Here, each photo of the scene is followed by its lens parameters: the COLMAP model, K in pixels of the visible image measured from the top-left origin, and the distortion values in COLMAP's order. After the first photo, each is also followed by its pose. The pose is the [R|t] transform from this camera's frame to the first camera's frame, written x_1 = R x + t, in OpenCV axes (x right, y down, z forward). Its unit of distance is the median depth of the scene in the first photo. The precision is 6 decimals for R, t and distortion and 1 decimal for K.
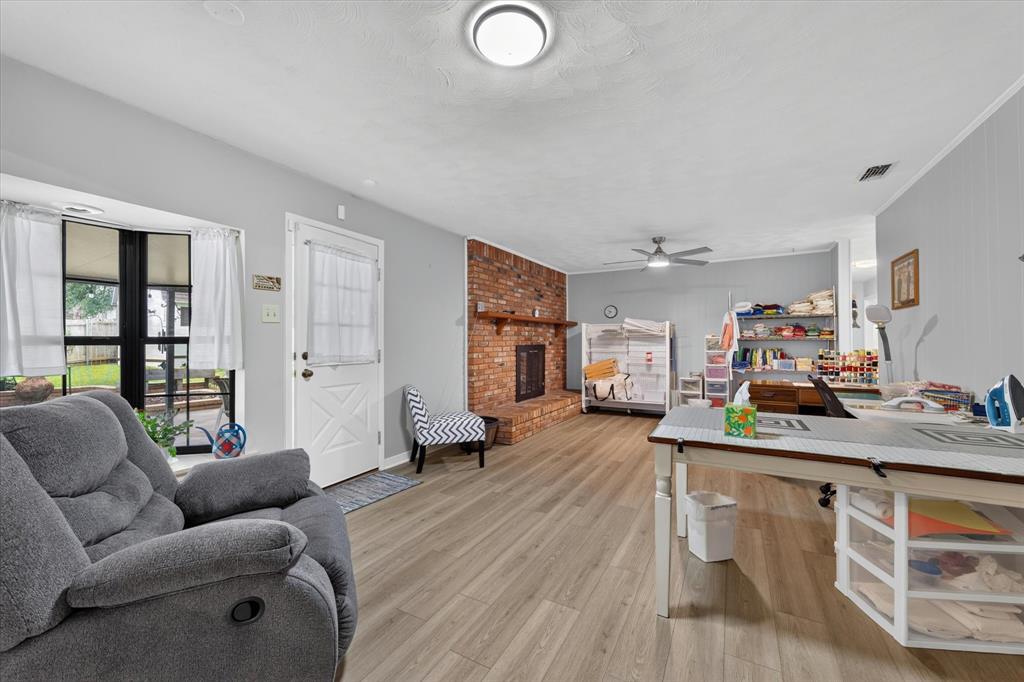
lens RADIAL K [[405.2, 0, 510.2], [0, 405.2, 339.2], [0, 0, 1]] dist [0.000466, 0.000119]
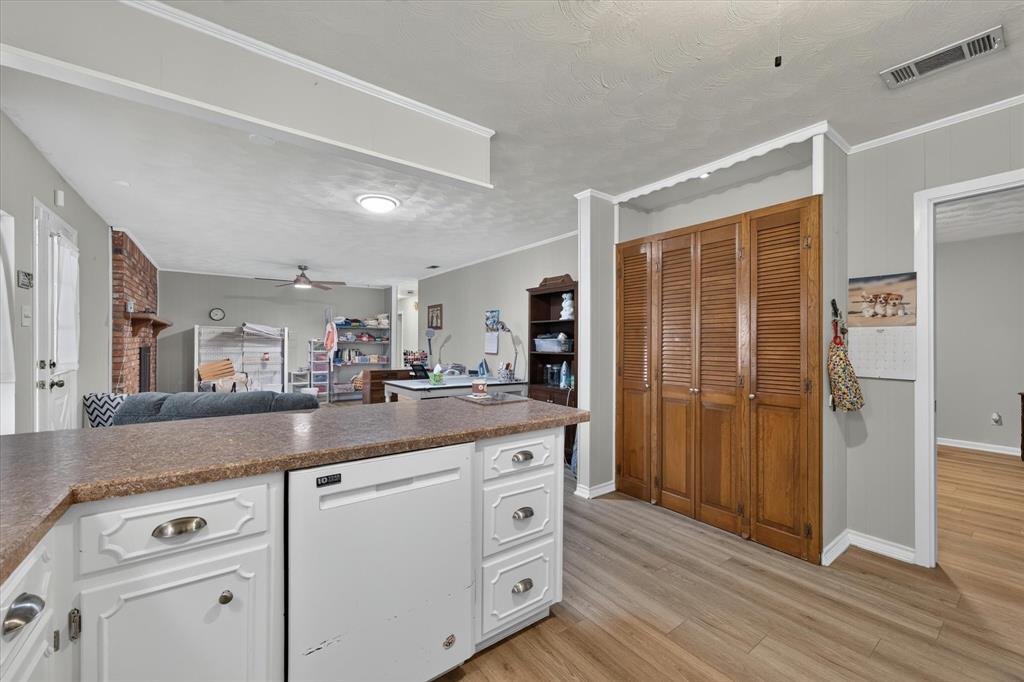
lens RADIAL K [[405.2, 0, 512.0], [0, 405.2, 343.0], [0, 0, 1]] dist [0.000466, 0.000119]
pose [[0.411789, 0.004677, 0.911267, -0.483717], [-0.017942, 0.999835, 0.002976, -0.013757], [-0.911103, -0.017575, 0.411804, -0.147508]]
